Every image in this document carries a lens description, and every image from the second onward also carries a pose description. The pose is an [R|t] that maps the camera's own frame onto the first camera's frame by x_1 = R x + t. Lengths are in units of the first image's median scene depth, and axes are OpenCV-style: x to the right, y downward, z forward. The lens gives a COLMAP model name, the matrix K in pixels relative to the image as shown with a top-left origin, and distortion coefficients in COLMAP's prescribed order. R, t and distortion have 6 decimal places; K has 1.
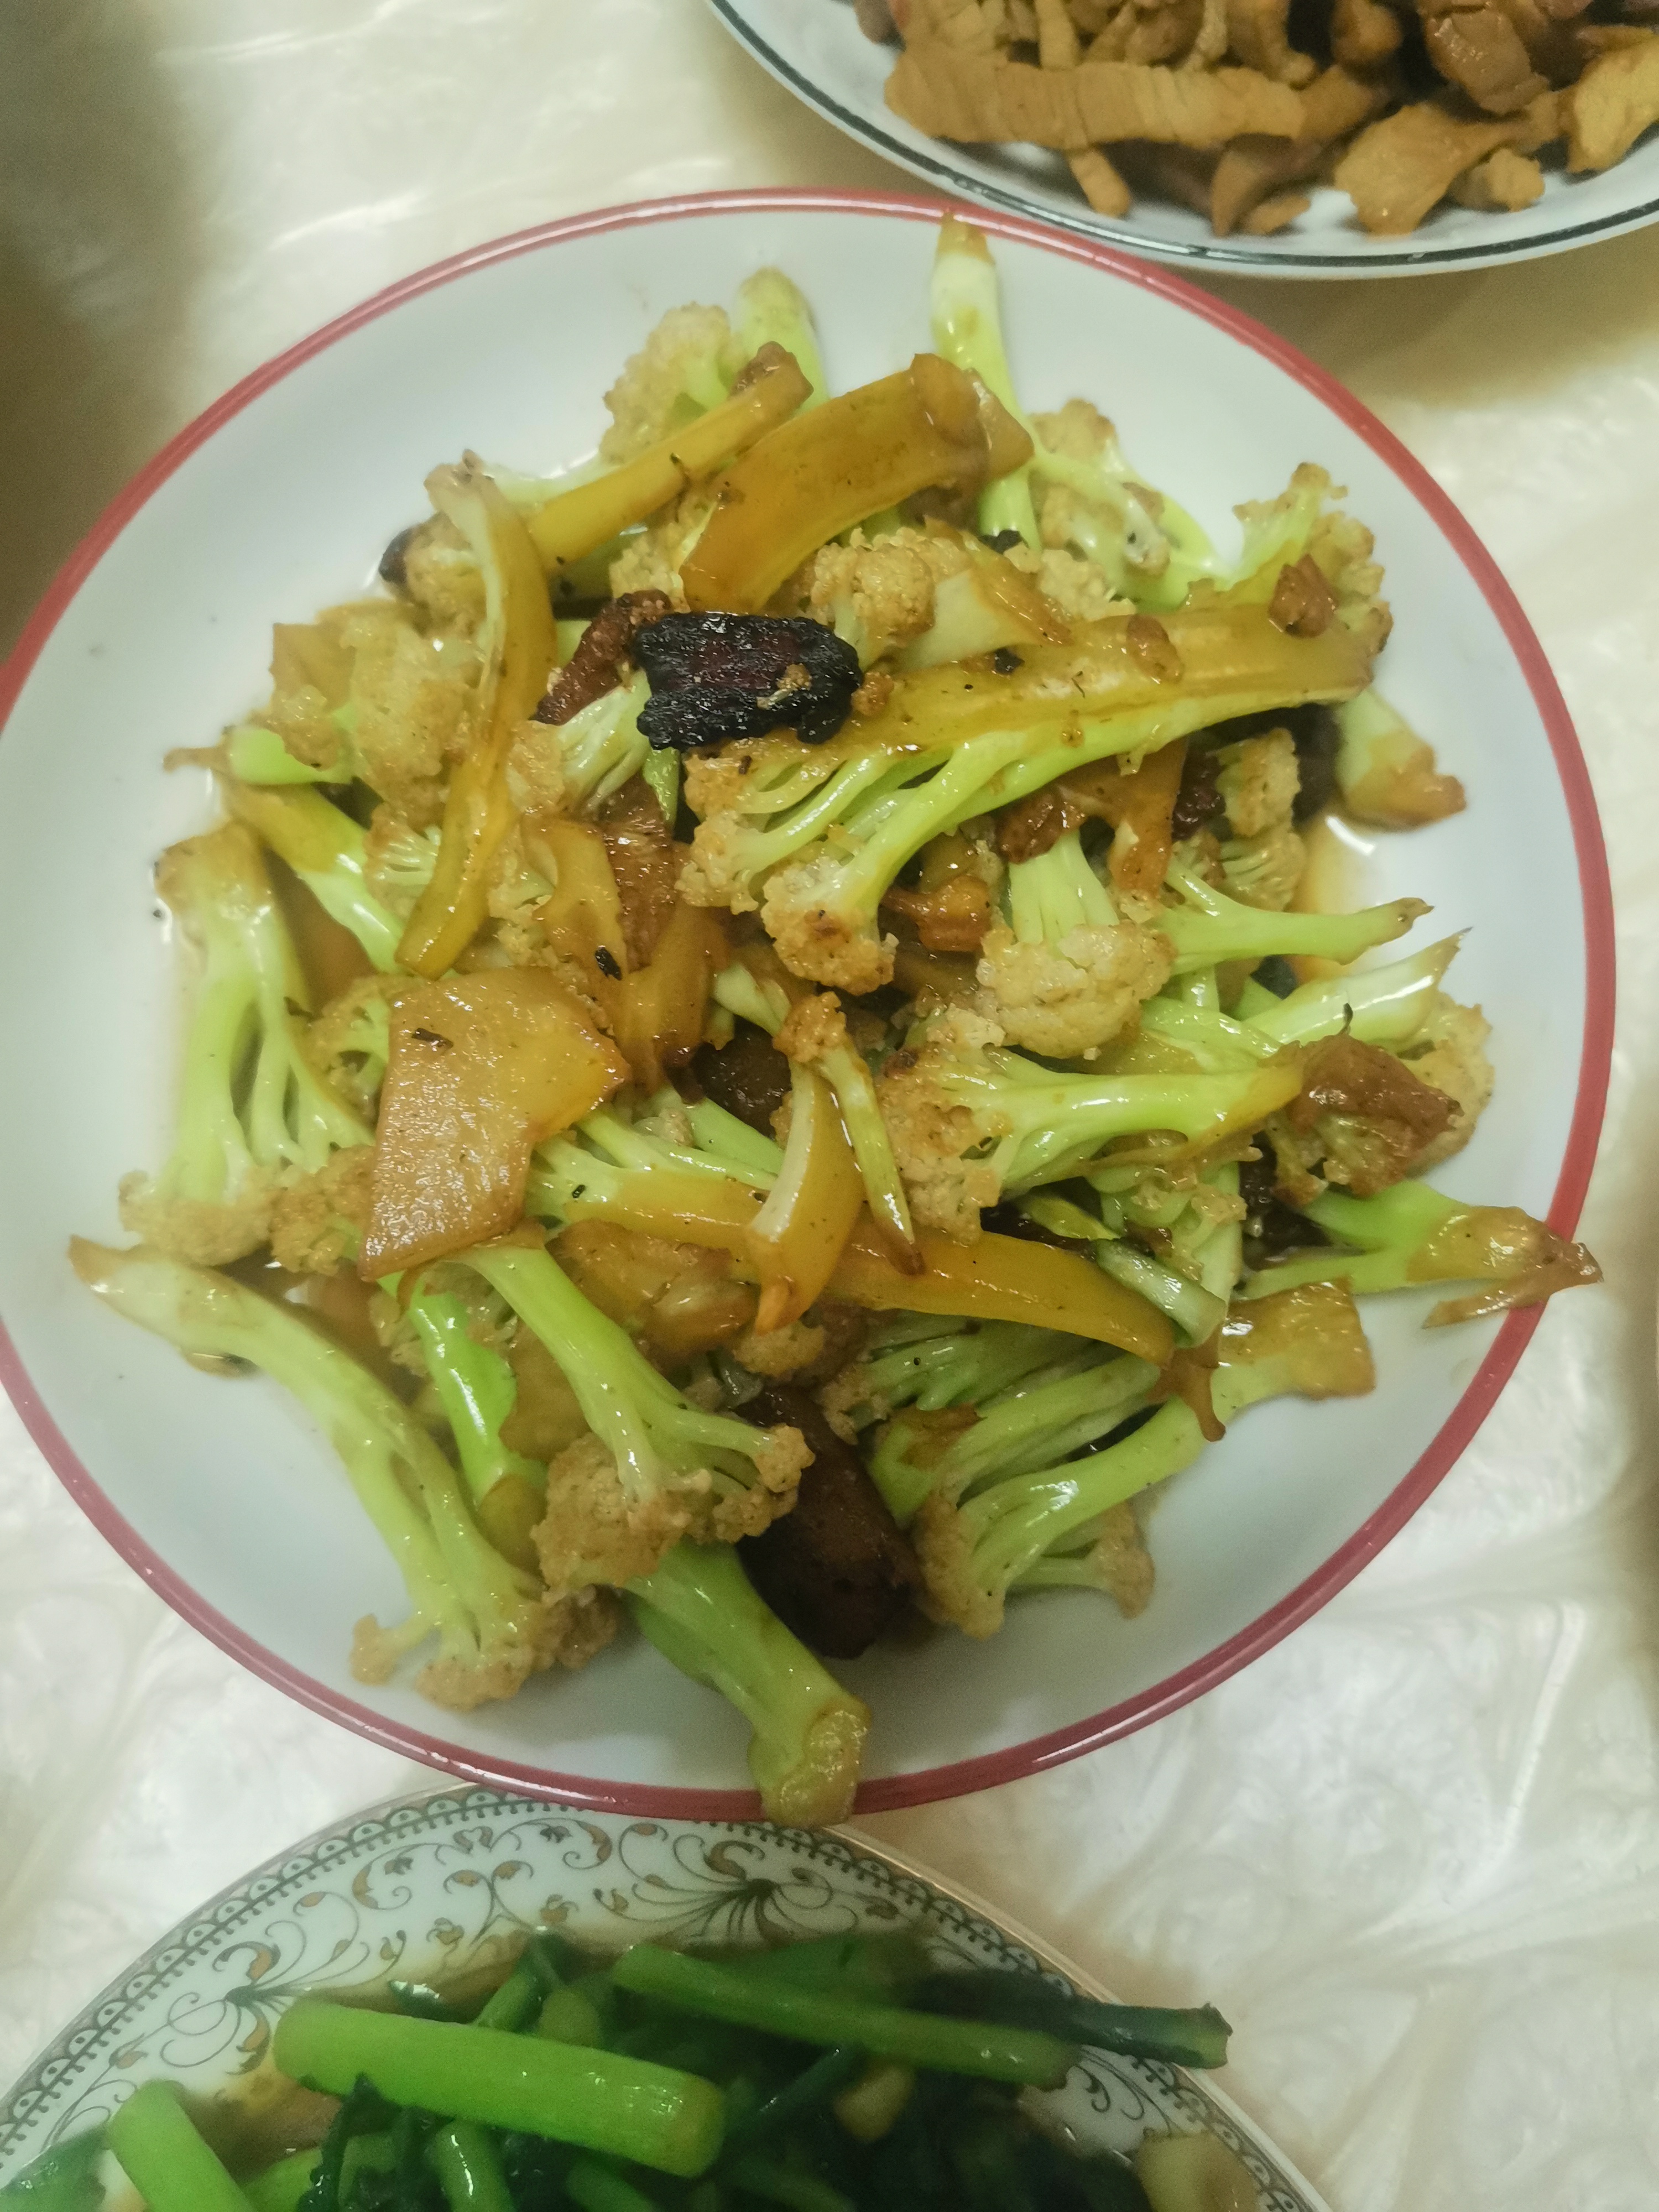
lens RADIAL K [[1691.0, 0, 829.5], [0, 1691.0, 1106.0], [0, 0, 1]] dist [0.053324, -0.092729]
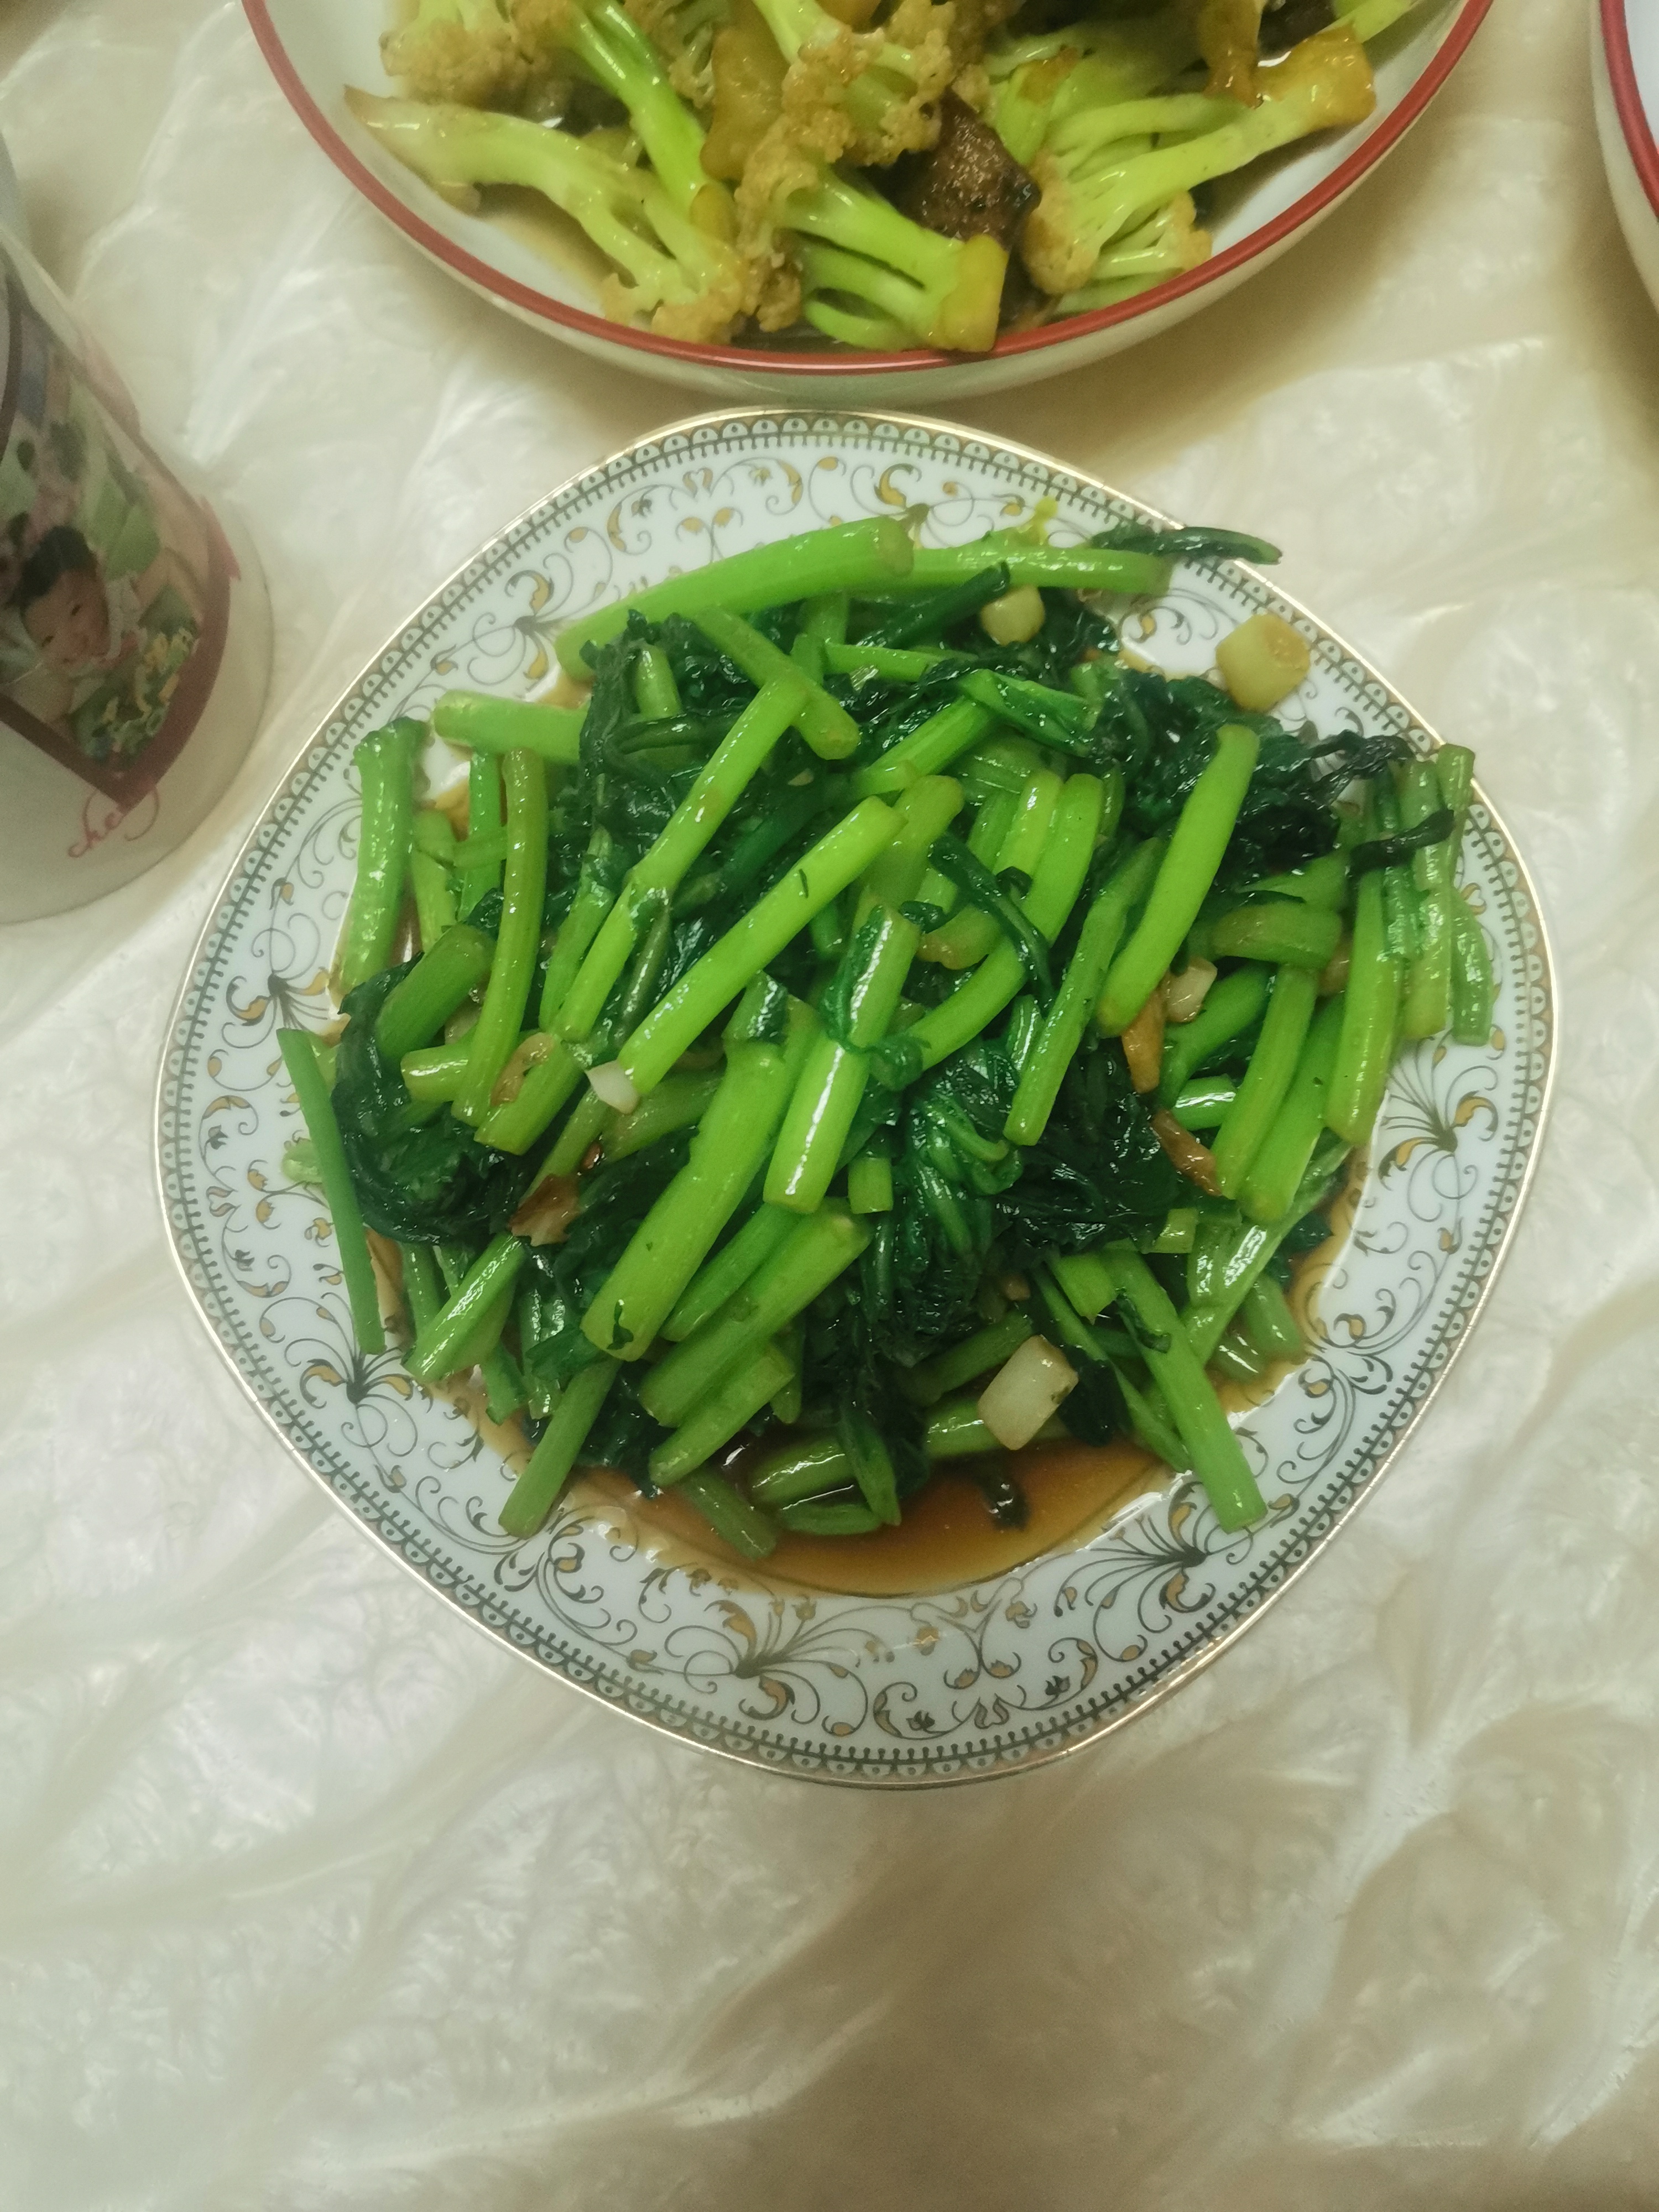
lens RADIAL K [[1719.9, 0, 829.5], [0, 1719.9, 1106.0], [0, 0, 1]] dist [0.097363, -0.151578]
pose [[0.998883, -0.047184, -0.002519, -0.127666], [0.047251, 0.997421, 0.054021, 0.844746], [-0.000037, -0.054080, 0.998537, -0.362466]]
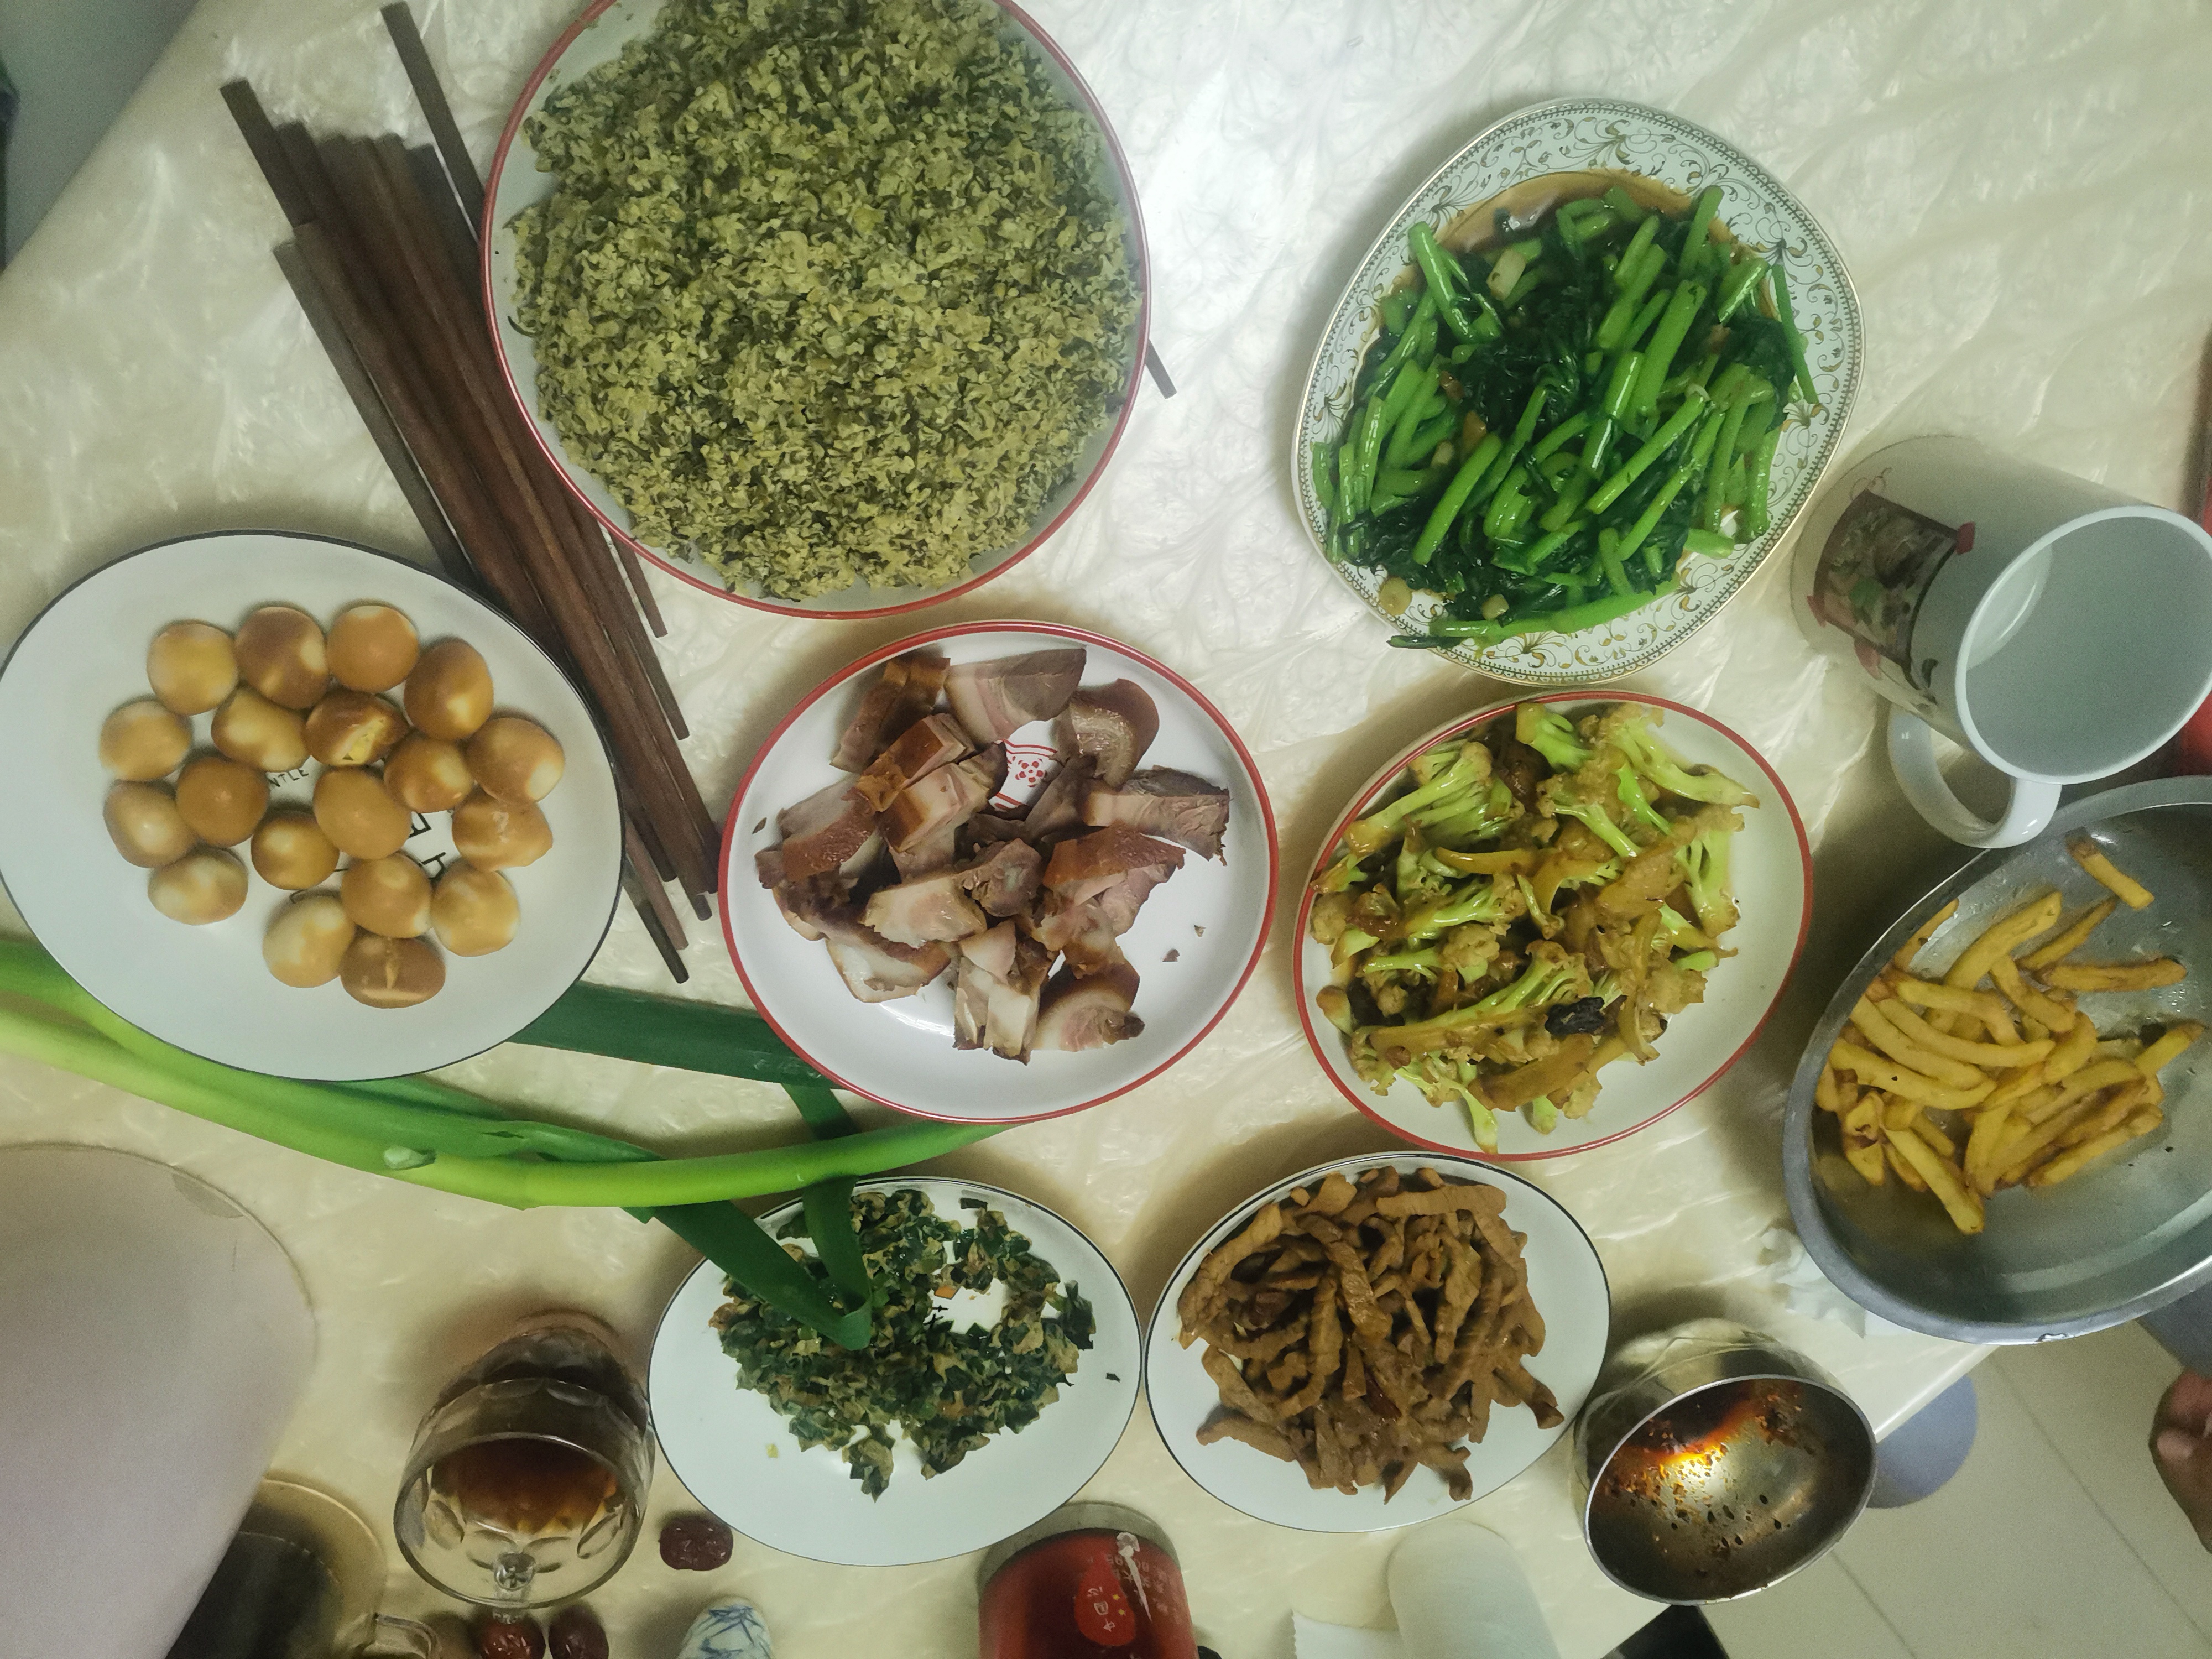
lens RADIAL K [[1719.9, 0, 1106.0], [0, 1719.9, 829.5], [0, 0, 1]] dist [0.097363, -0.151578]
pose [[-0.991177, 0.132539, -0.000719, 0.783188], [-0.129132, -0.966890, -0.220111, 0.946776], [-0.029869, -0.218076, 0.975475, -2.175647]]
